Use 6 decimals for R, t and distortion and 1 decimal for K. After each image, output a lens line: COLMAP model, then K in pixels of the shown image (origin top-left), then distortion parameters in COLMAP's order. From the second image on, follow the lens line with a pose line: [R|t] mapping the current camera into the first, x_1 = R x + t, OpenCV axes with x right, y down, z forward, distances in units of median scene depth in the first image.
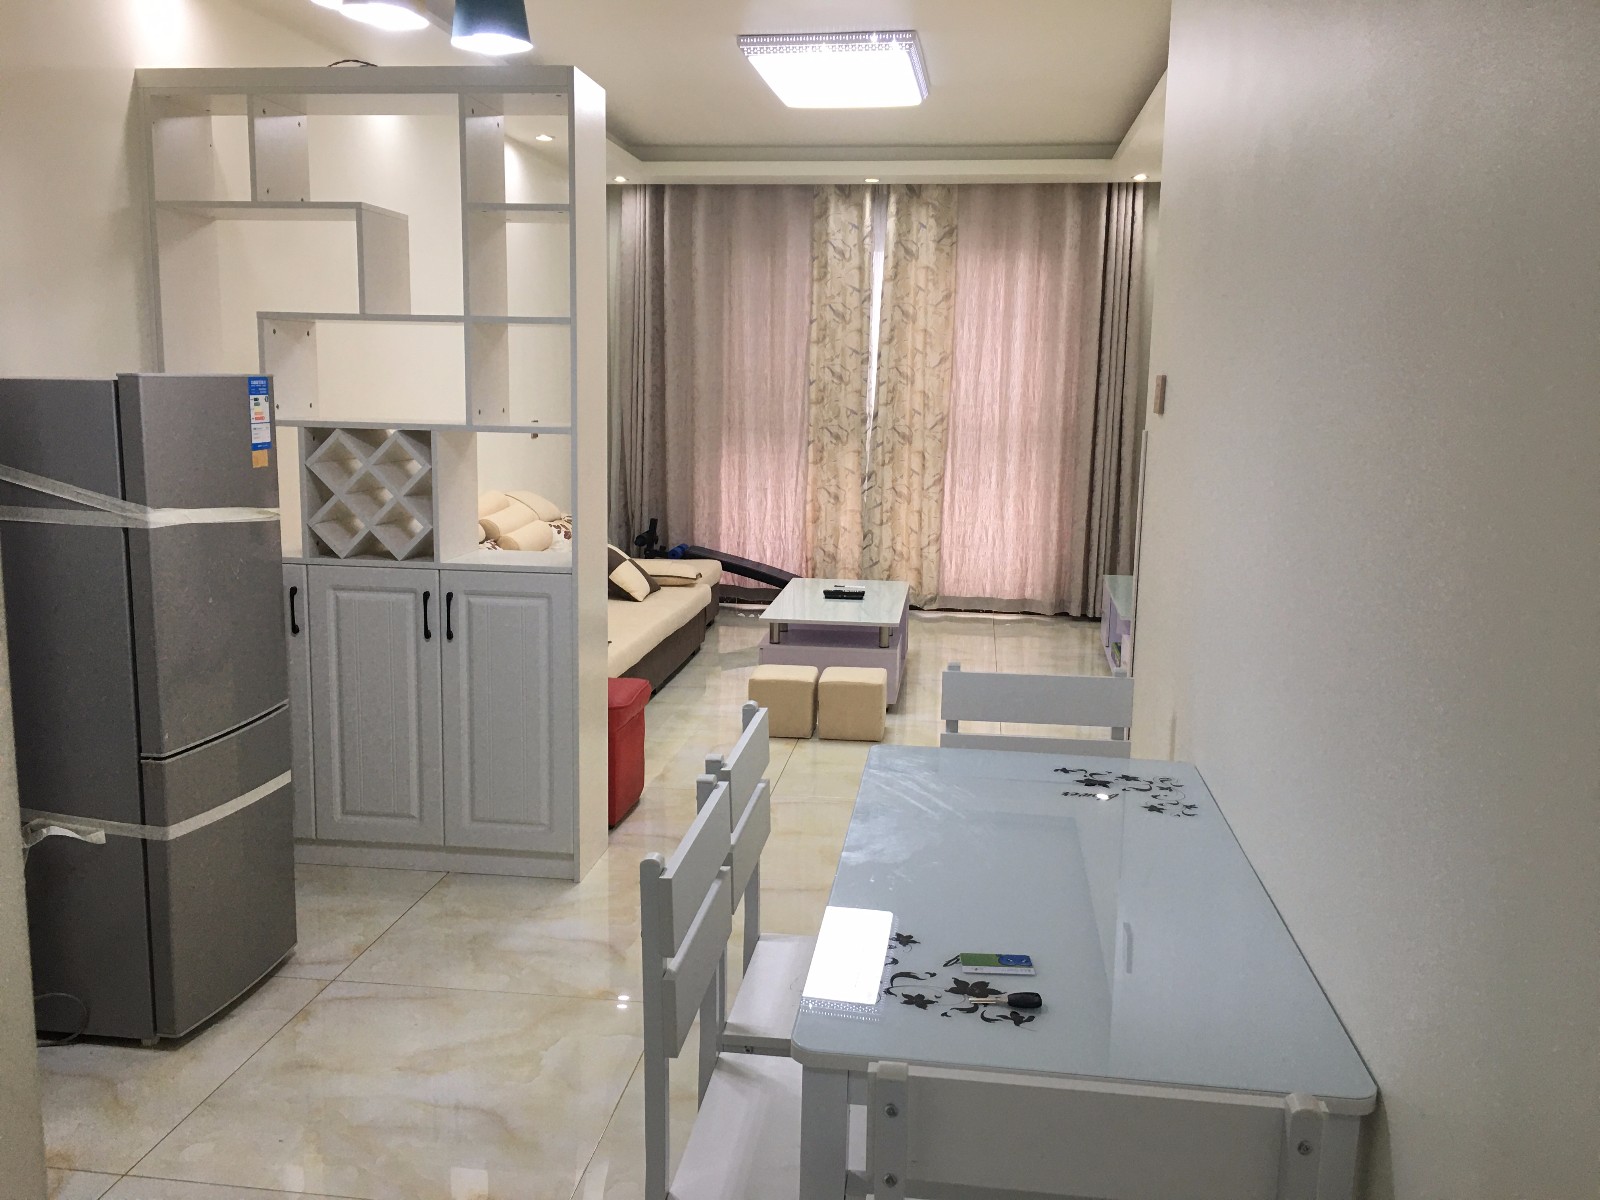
lens RADIAL K [[1381.5, 0, 800.0], [0, 1381.5, 600.0], [0, 0, 1]] dist [0.044594, 0.002966]
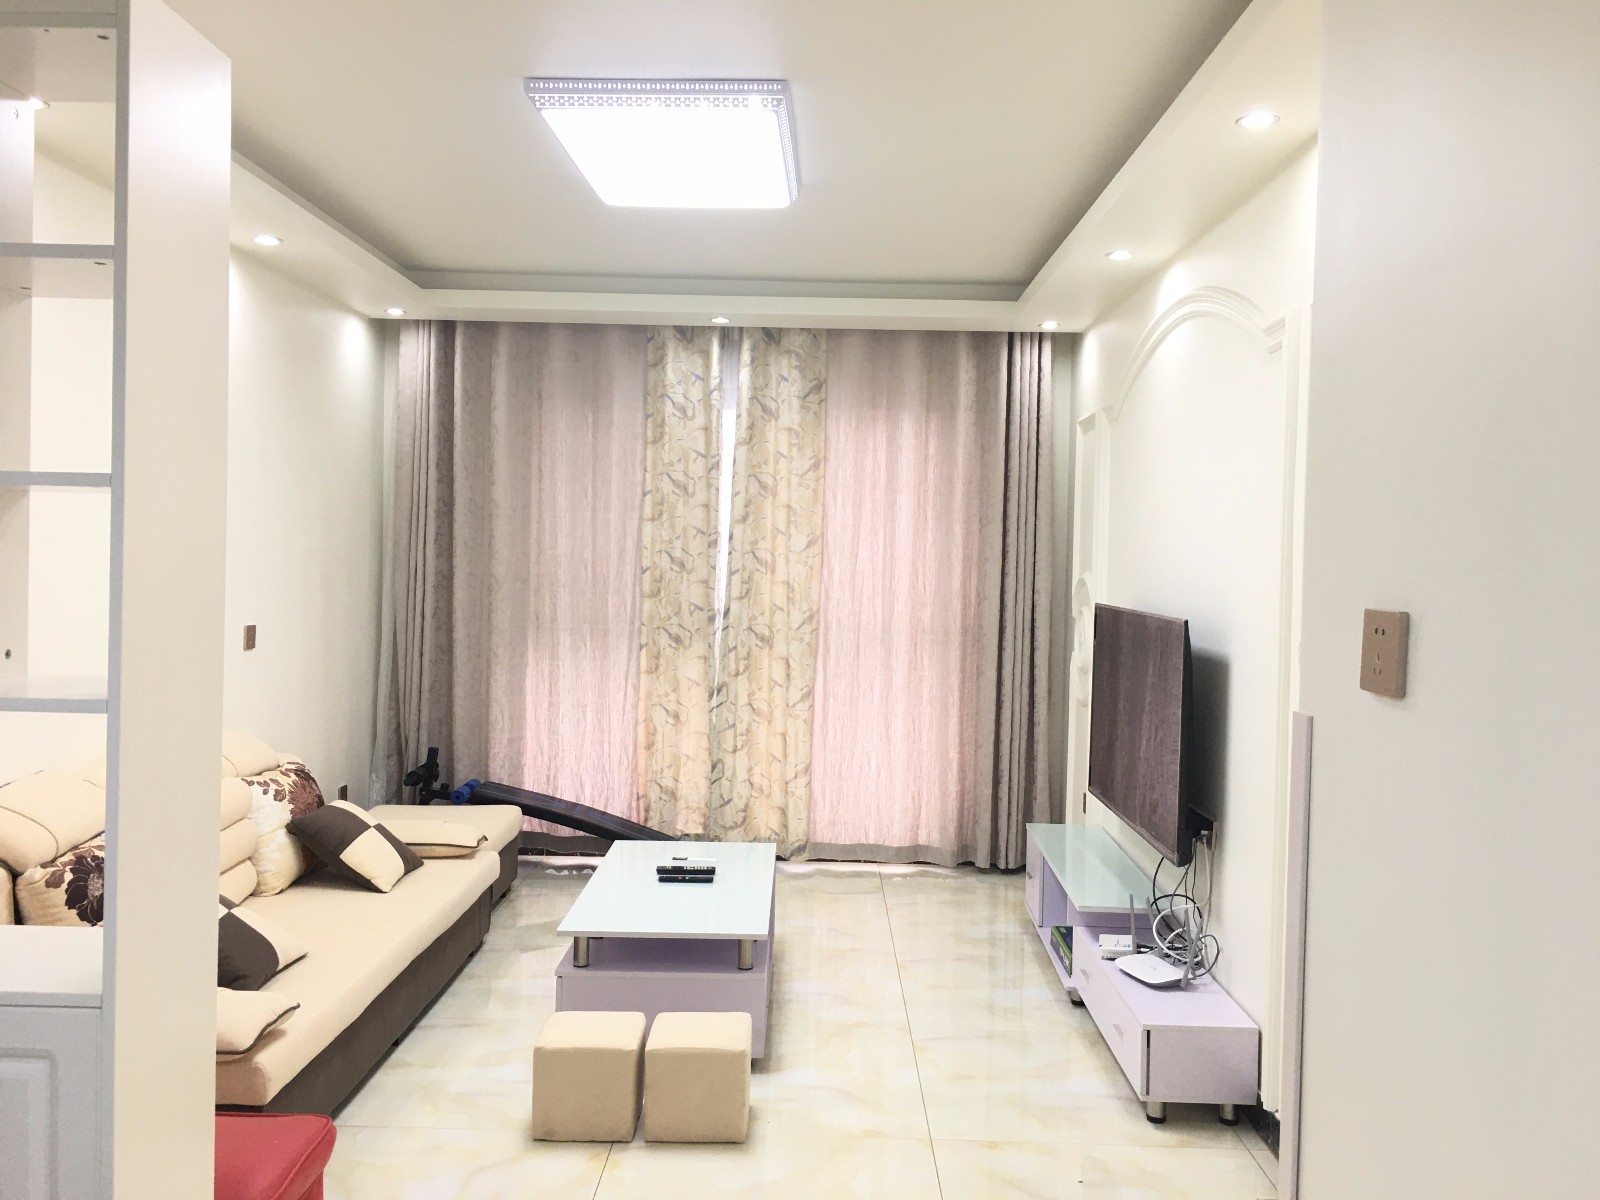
lens RADIAL K [[1381.5, 0, 800.0], [0, 1381.5, 600.0], [0, 0, 1]] dist [0.044594, 0.002966]
pose [[0.993695, 0.001553, 0.112109, 0.008216], [0.012404, 0.992243, -0.123691, -0.043038], [-0.111432, 0.124301, 0.985968, 0.222928]]
